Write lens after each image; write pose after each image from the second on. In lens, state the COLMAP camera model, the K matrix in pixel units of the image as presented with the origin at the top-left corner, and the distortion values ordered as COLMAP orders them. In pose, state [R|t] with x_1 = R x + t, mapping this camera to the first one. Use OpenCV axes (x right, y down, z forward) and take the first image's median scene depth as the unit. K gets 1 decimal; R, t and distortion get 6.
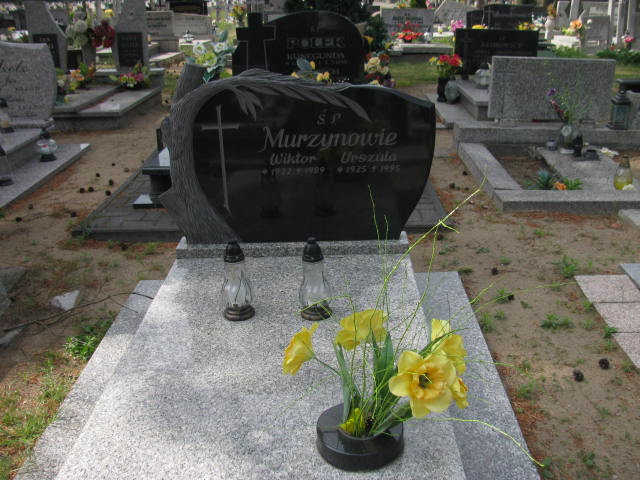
lens RADIAL K [[636.4, 0, 319.5], [0, 636.4, 237.7], [0, 0, 1]] dist [-0.082819, 0.000000]
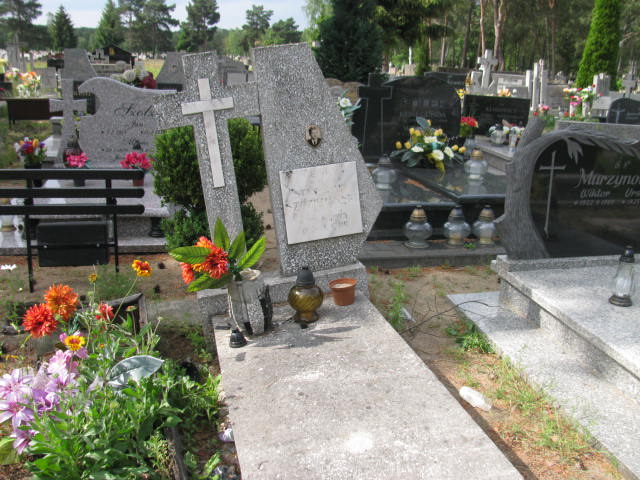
lens RADIAL K [[636.4, 0, 321.0], [0, 636.4, 241.0], [0, 0, 1]] dist [-0.082819, 0.000000]
pose [[0.975102, -0.006255, 0.221670, -0.879353], [0.024929, 0.996358, -0.081544, 0.067527], [-0.220352, 0.085040, 0.971706, -0.140443]]
